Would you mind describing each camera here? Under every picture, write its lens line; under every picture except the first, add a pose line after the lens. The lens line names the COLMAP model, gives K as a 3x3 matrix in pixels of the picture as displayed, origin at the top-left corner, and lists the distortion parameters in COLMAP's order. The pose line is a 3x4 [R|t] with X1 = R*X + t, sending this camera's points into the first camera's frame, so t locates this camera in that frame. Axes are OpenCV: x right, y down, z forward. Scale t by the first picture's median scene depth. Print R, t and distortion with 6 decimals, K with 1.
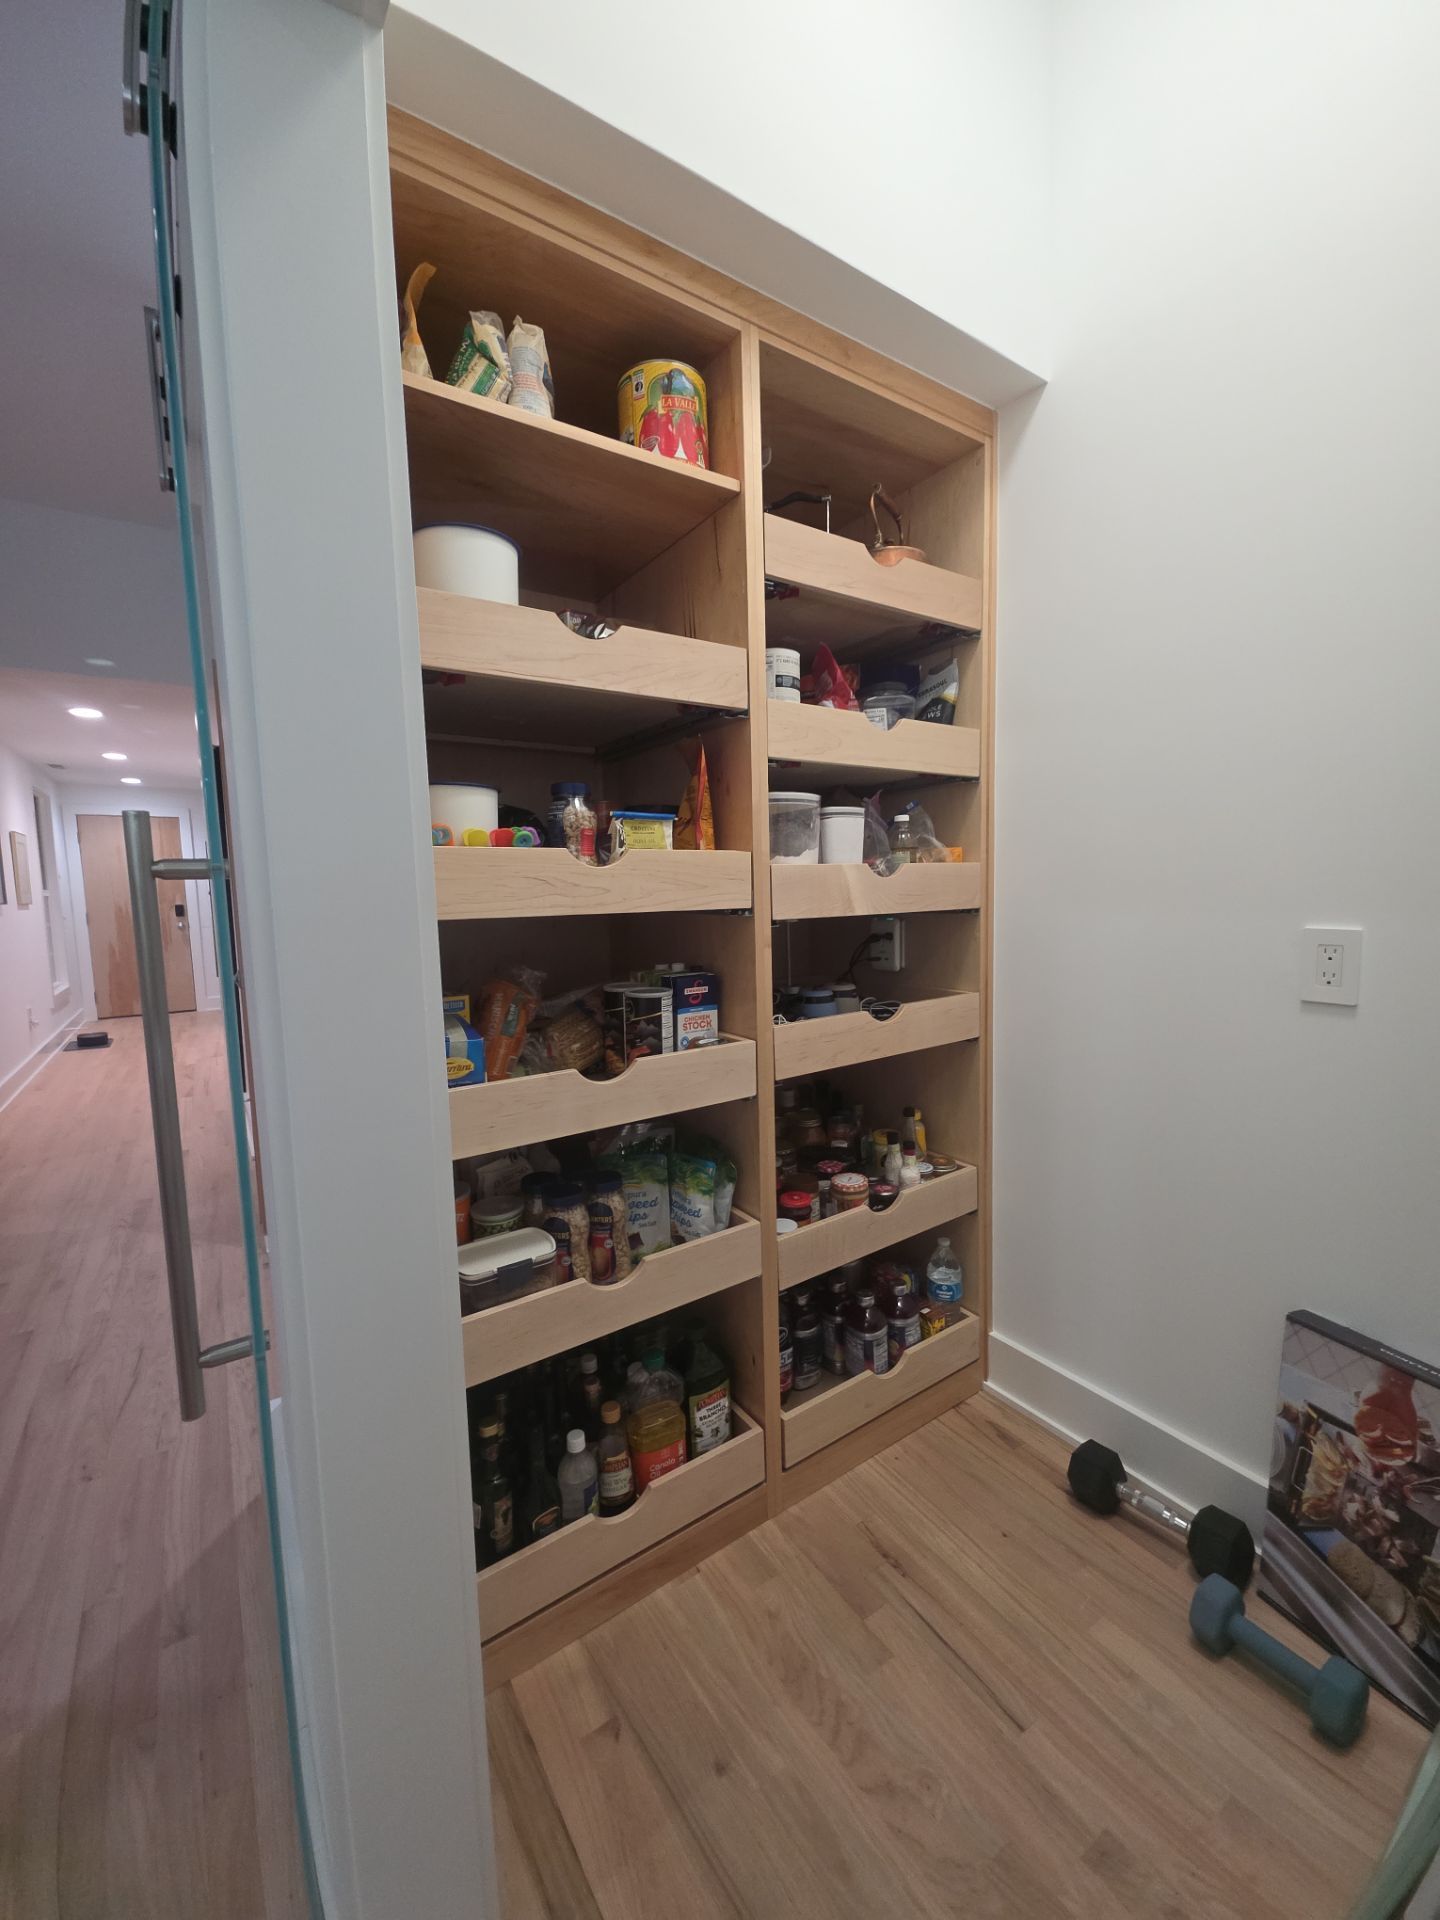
lens RADIAL K [[763.1, 0, 720.0], [0, 763.1, 960.0], [0, 0, 1]] dist [0.024894, -0.013764]
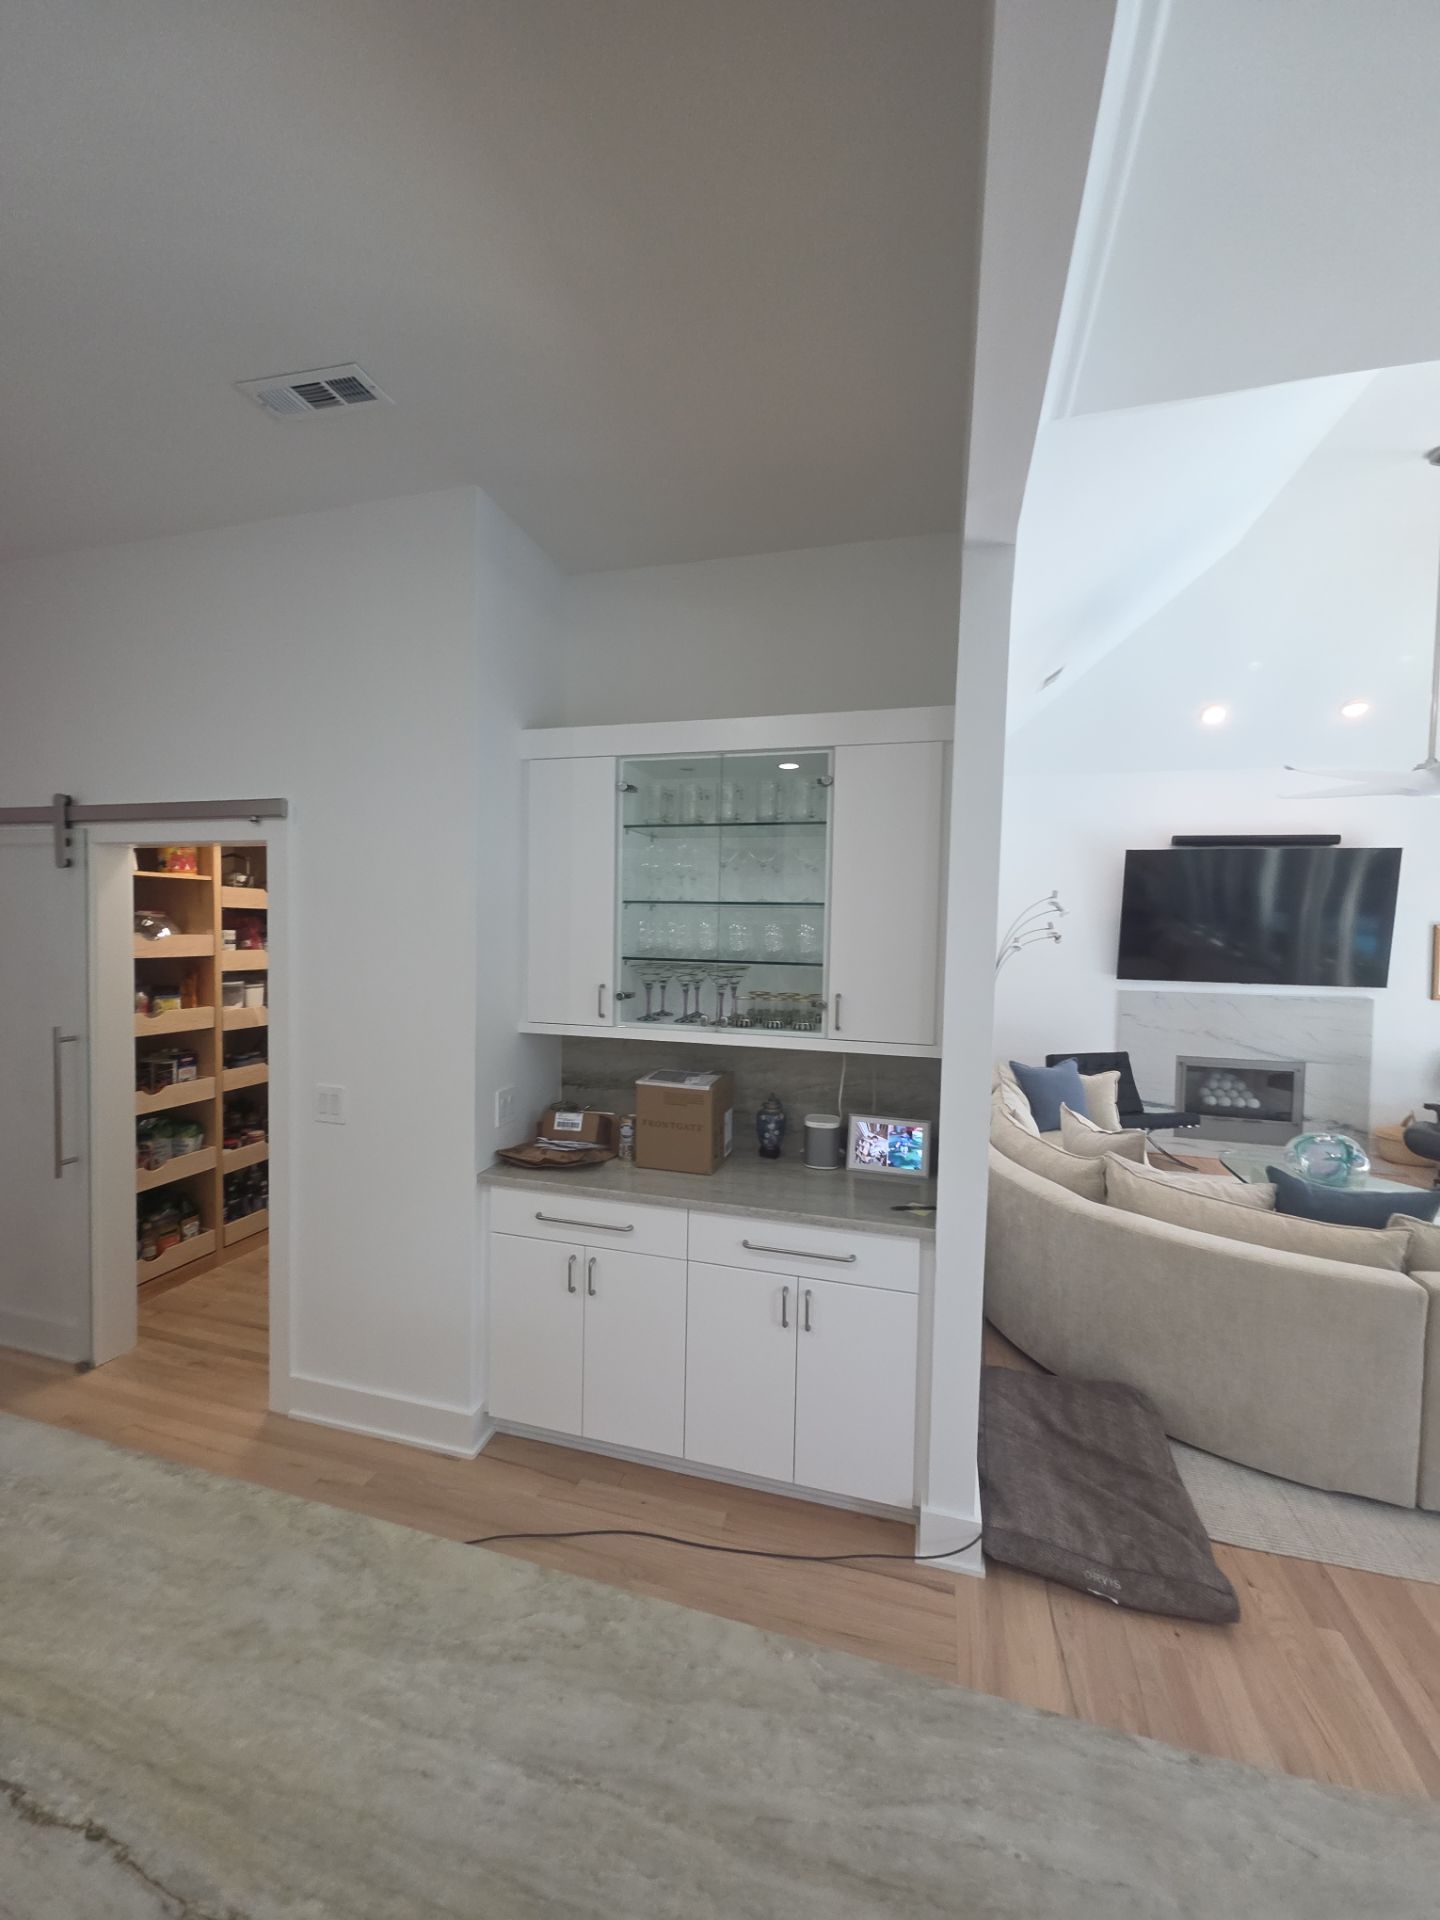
lens RADIAL K [[763.1, 0, 720.0], [0, 763.1, 960.0], [0, 0, 1]] dist [0.024894, -0.013764]
pose [[0.765265, 0.014904, 0.643543, -0.333589], [0.022267, 0.998521, -0.049603, -0.126877], [-0.643330, 0.052289, 0.763801, -2.169138]]
